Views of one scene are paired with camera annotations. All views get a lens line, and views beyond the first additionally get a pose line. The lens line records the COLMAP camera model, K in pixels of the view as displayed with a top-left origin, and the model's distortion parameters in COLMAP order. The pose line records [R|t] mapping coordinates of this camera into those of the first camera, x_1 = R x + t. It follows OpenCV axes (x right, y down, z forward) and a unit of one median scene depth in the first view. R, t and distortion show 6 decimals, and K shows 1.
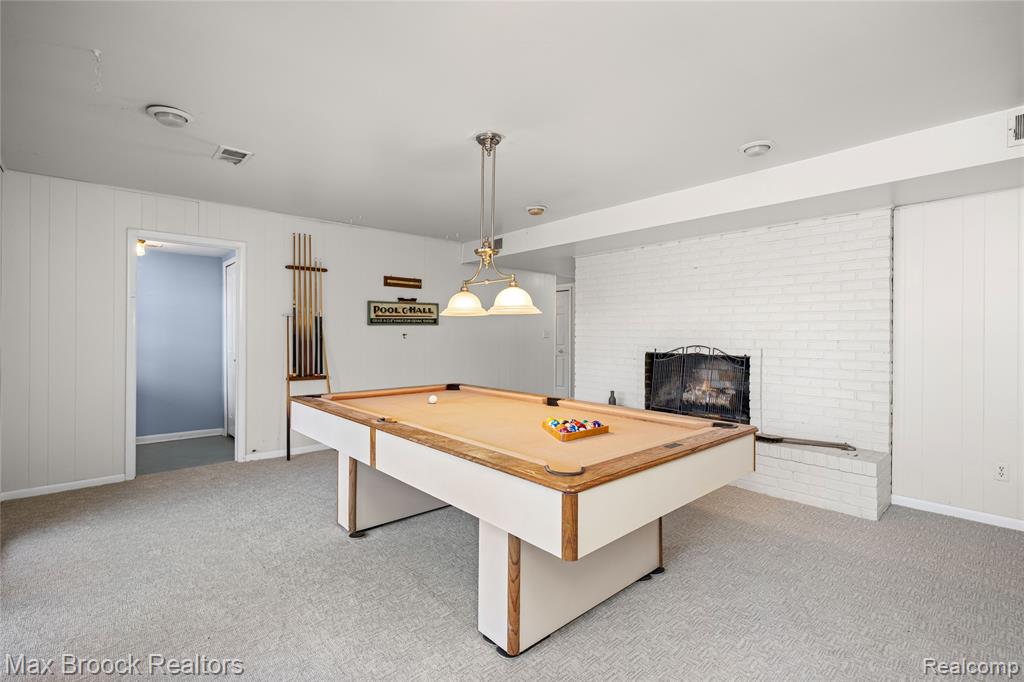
lens RADIAL K [[481.8, 0, 515.4], [0, 481.8, 340.9], [0, 0, 1]] dist [0.017305, -0.000166]
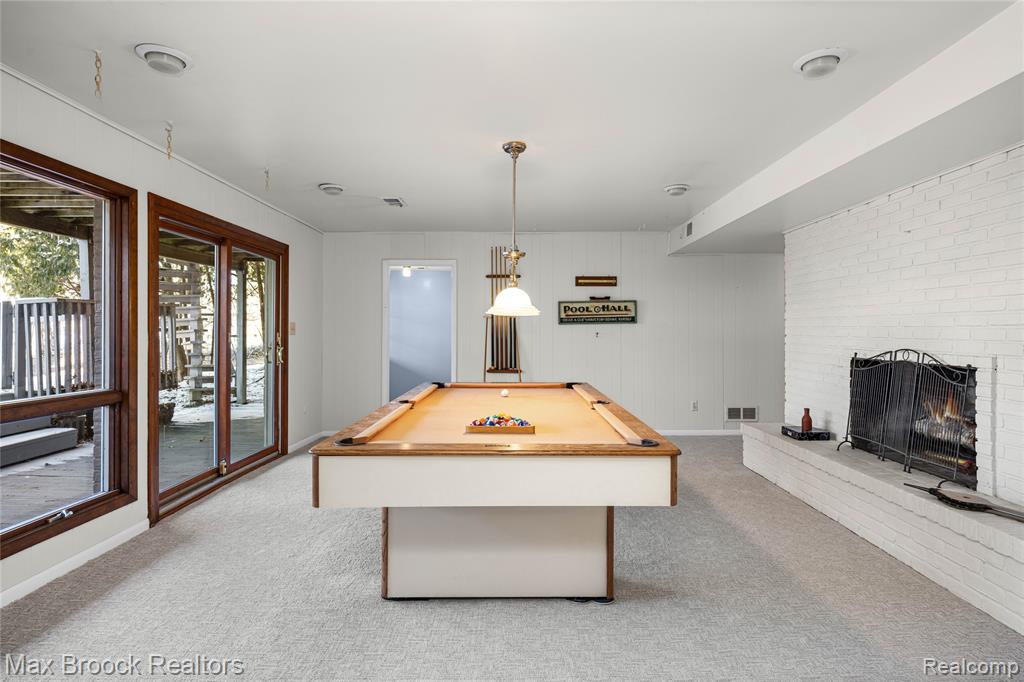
lens RADIAL K [[525.0, 0, 514.7], [0, 525.0, 339.7], [0, 0, 1]] dist [0.011787, -0.000470]
pose [[0.737201, 0.006468, -0.675642, 0.437928], [-0.007953, 0.999968, 0.000896, 0.000502], [0.675626, 0.004712, 0.737229, 0.097450]]
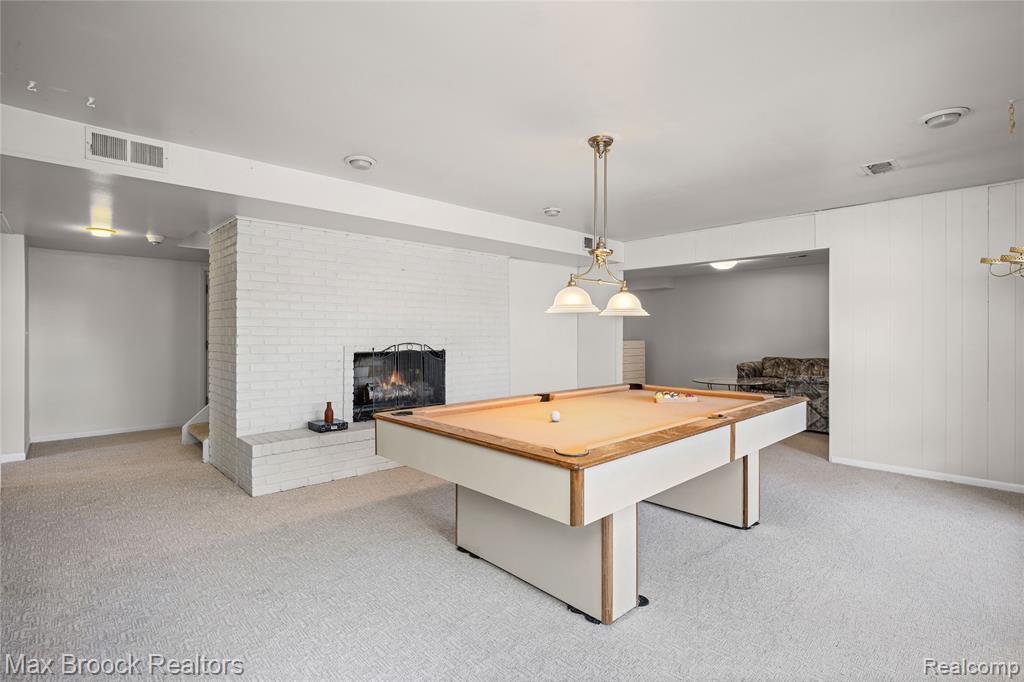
lens RADIAL K [[487.2, 0, 514.6], [0, 487.2, 334.5], [0, 0, 1]] dist [0.001105, -0.000086]
pose [[-0.025840, -0.005702, 0.999650, -0.660347], [0.013339, 0.999893, 0.006048, -0.011678], [-0.999577, 0.013491, -0.025761, 0.738893]]
